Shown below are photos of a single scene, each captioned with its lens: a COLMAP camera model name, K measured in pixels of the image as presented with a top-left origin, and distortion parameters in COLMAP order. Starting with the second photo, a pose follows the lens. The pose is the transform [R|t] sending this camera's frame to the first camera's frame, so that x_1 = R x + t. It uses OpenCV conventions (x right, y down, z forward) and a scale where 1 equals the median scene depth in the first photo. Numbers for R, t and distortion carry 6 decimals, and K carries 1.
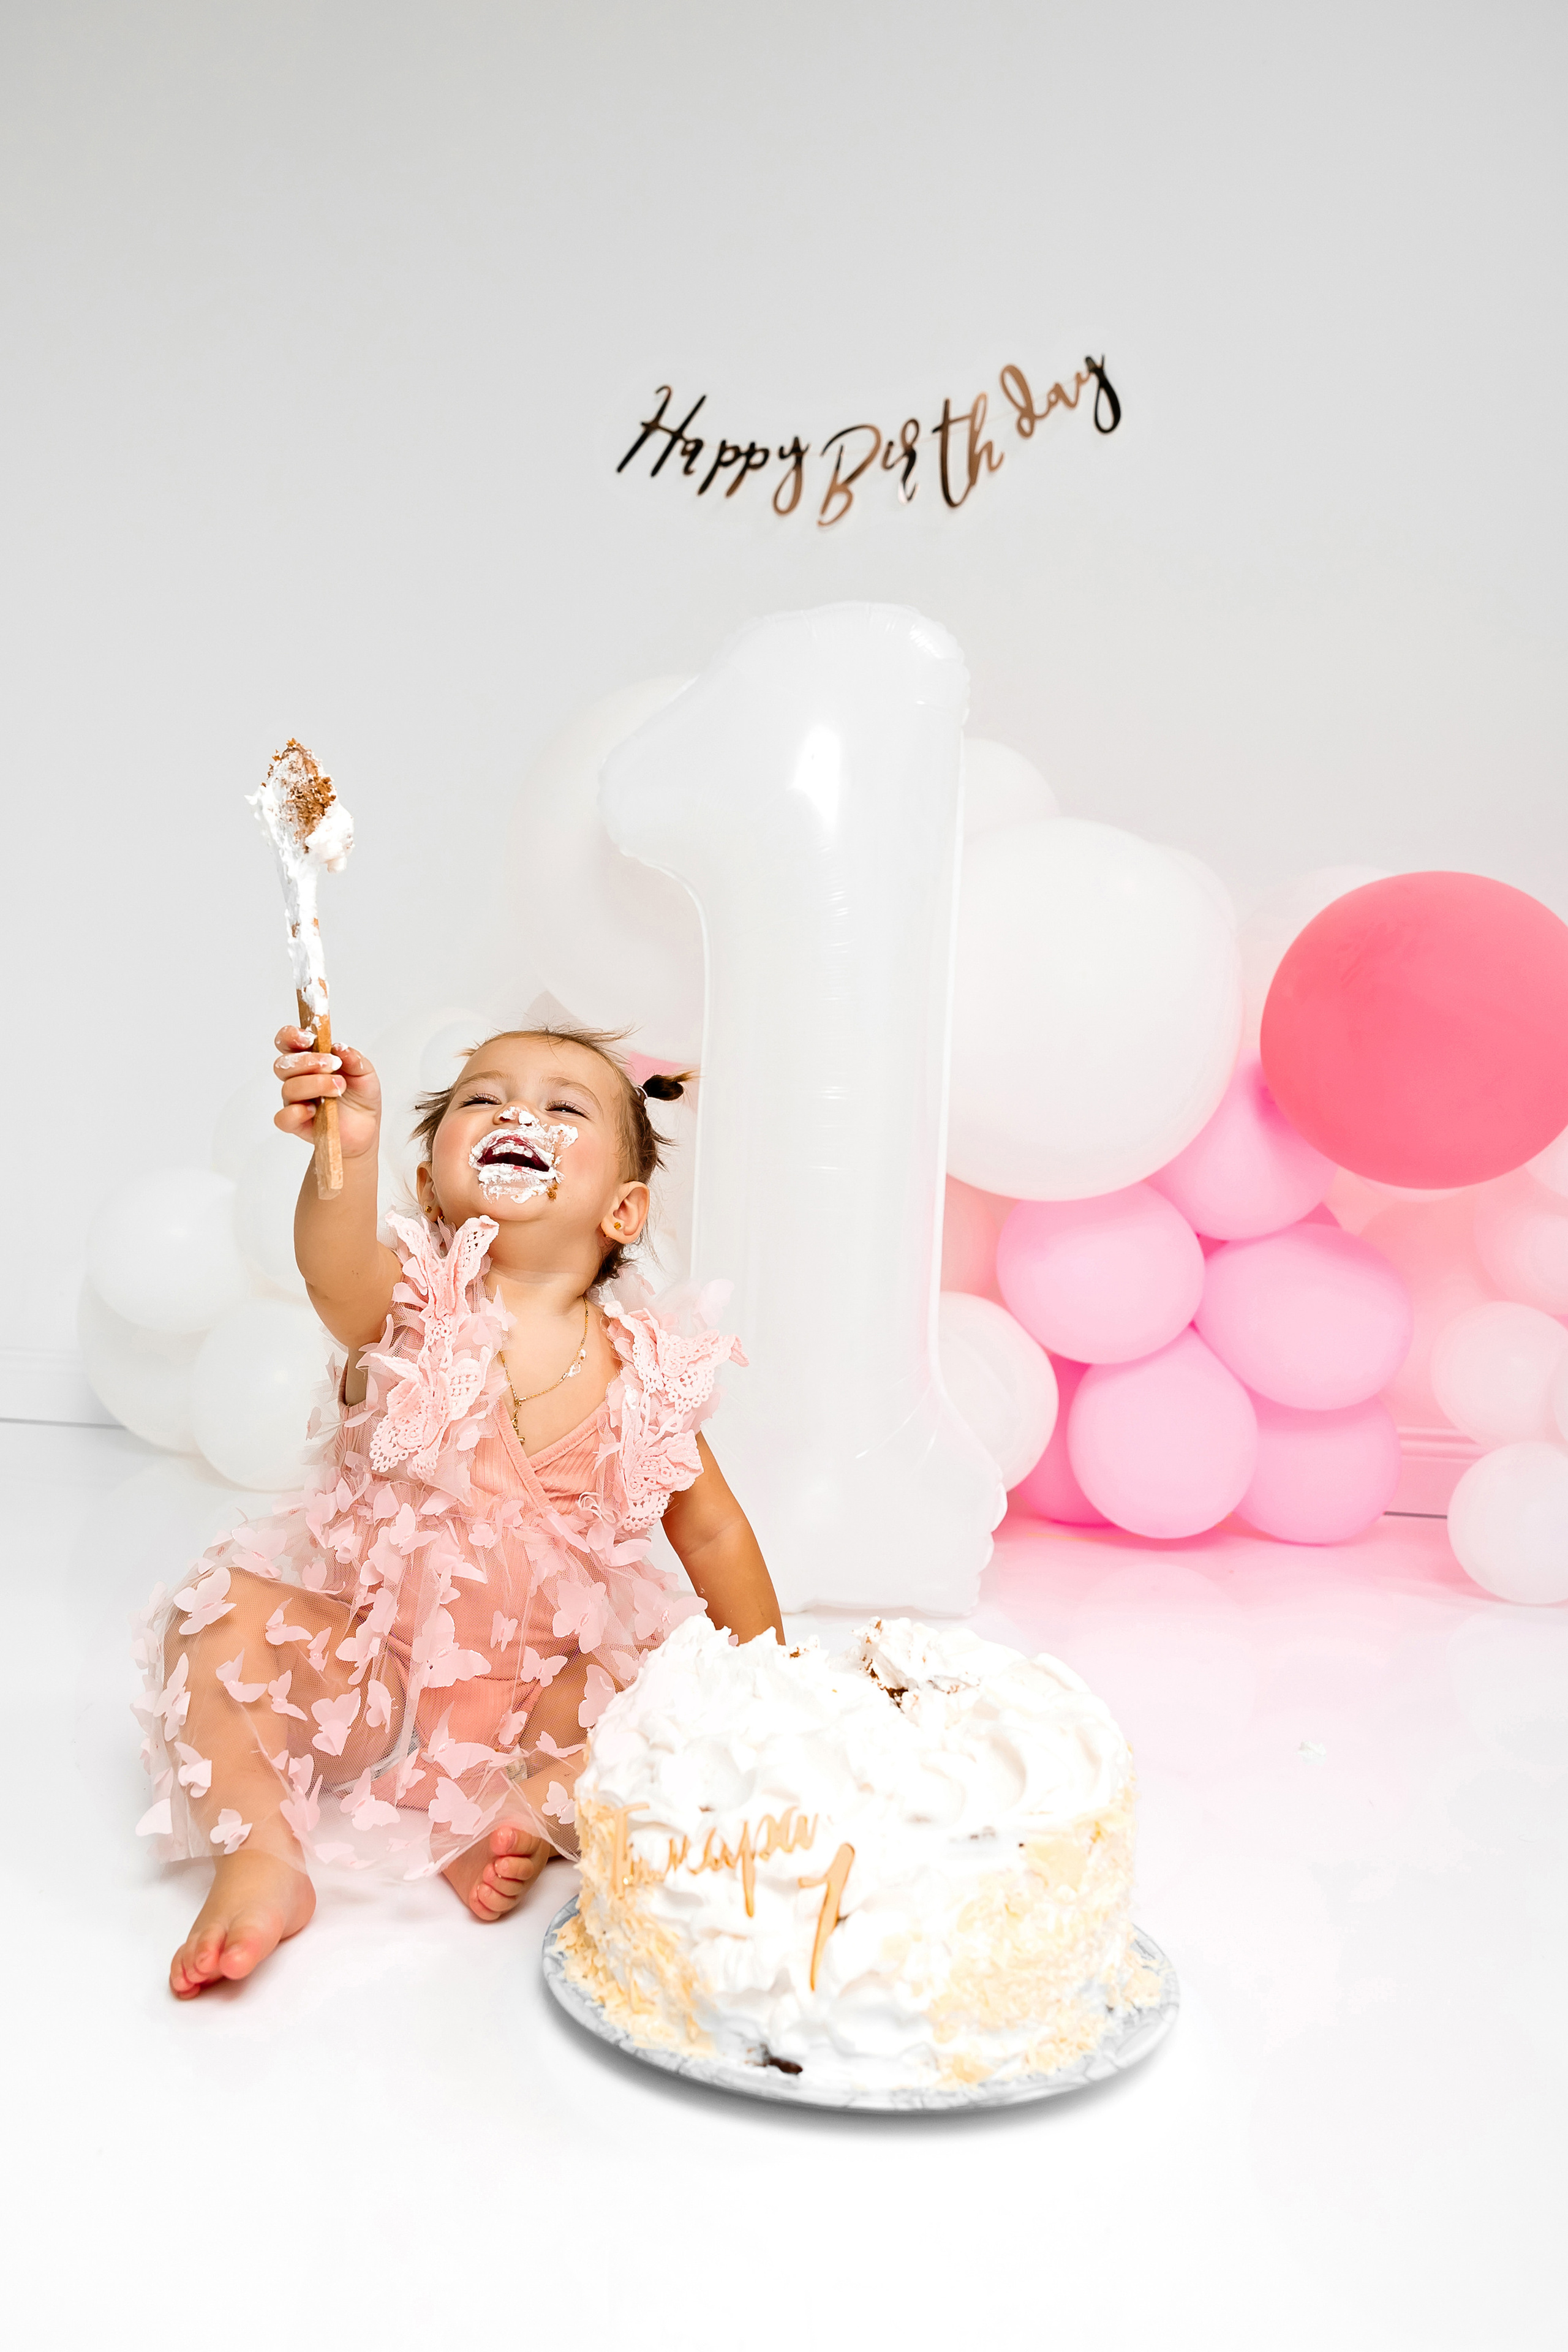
lens RADIAL K [[1807.4, 0, 680.7], [0, 1807.4, 1103.7], [0, 0, 1]] dist [-0.005049, 0.000259]
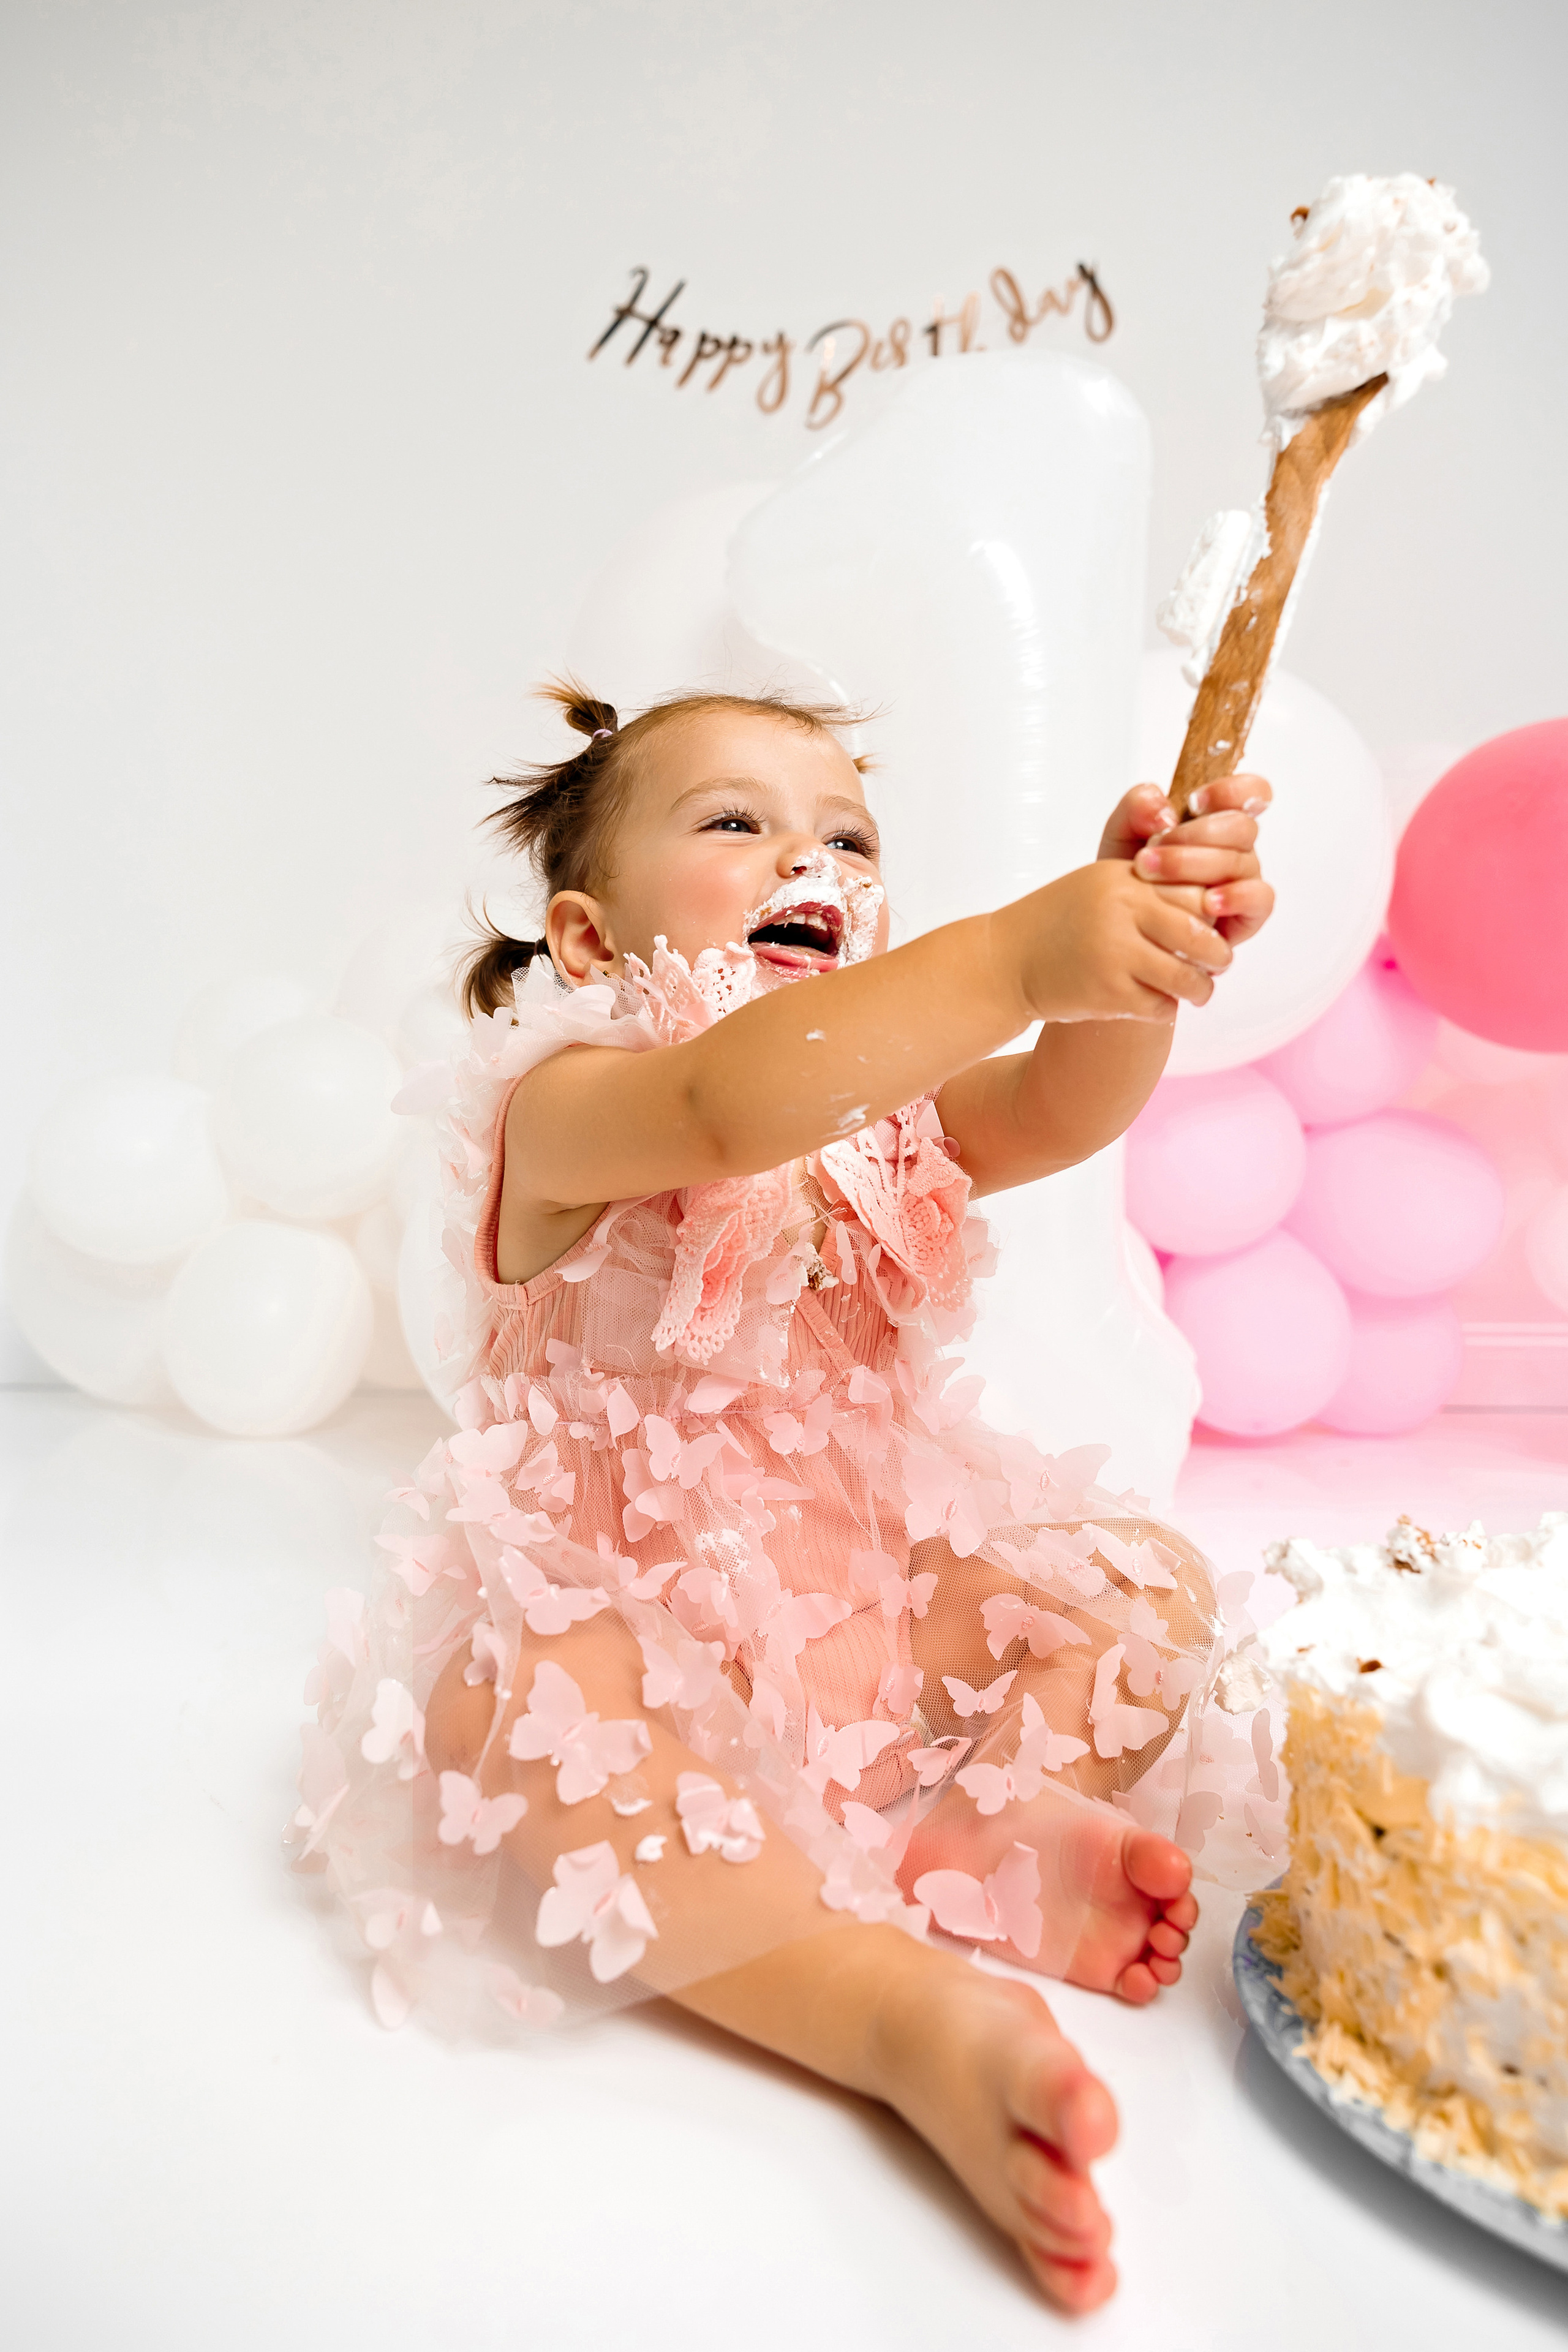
lens RADIAL K [[1569.7, 0, 790.7], [0, 1569.7, 1134.2], [0, 0, 1]] dist [0.039131, -0.039539]
pose [[0.981585, -0.012511, 0.190617, -0.145116], [0.010262, 0.999866, 0.012780, 0.072898], [-0.190751, -0.010588, 0.981581, 0.247109]]
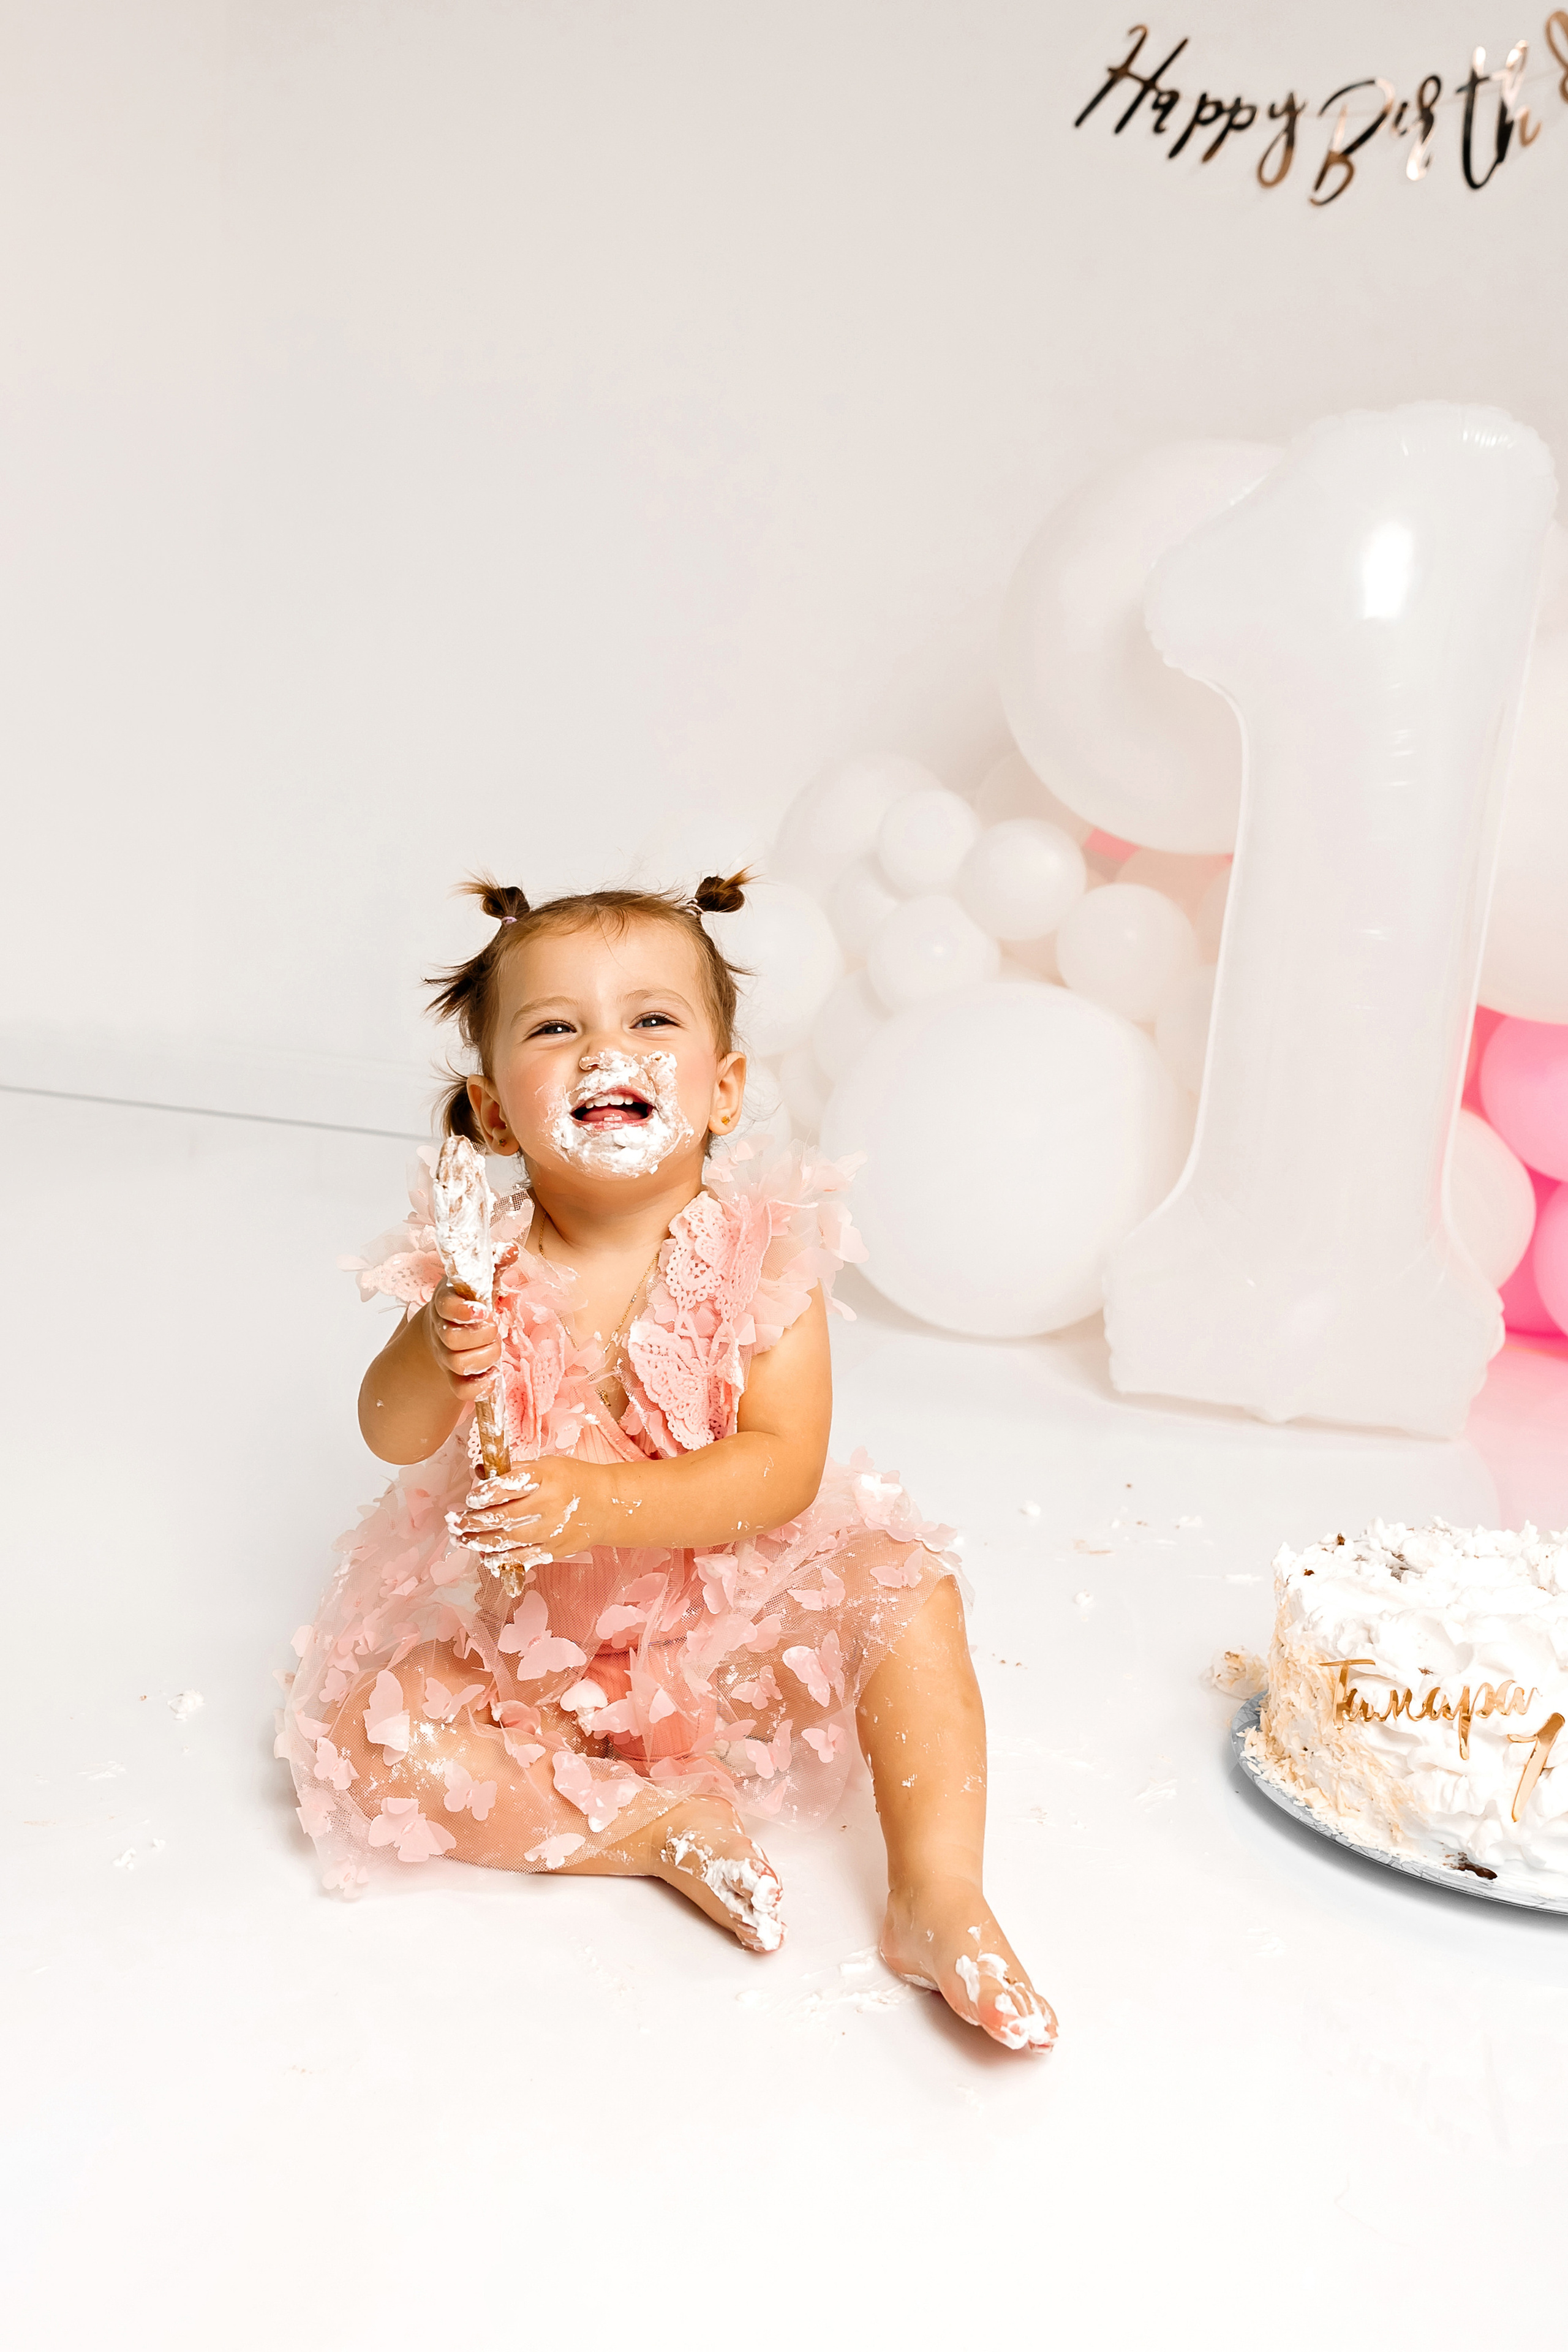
lens RADIAL K [[2086.9, 0, 627.4], [0, 2086.9, 1060.5], [0, 0, 1]] dist [-0.010344, 0.002245]
pose [[0.990245, 0.062046, -0.124758, -0.149143], [-0.040456, 0.984840, 0.168681, -0.095115], [0.133333, -0.161989, 0.977743, -0.158361]]
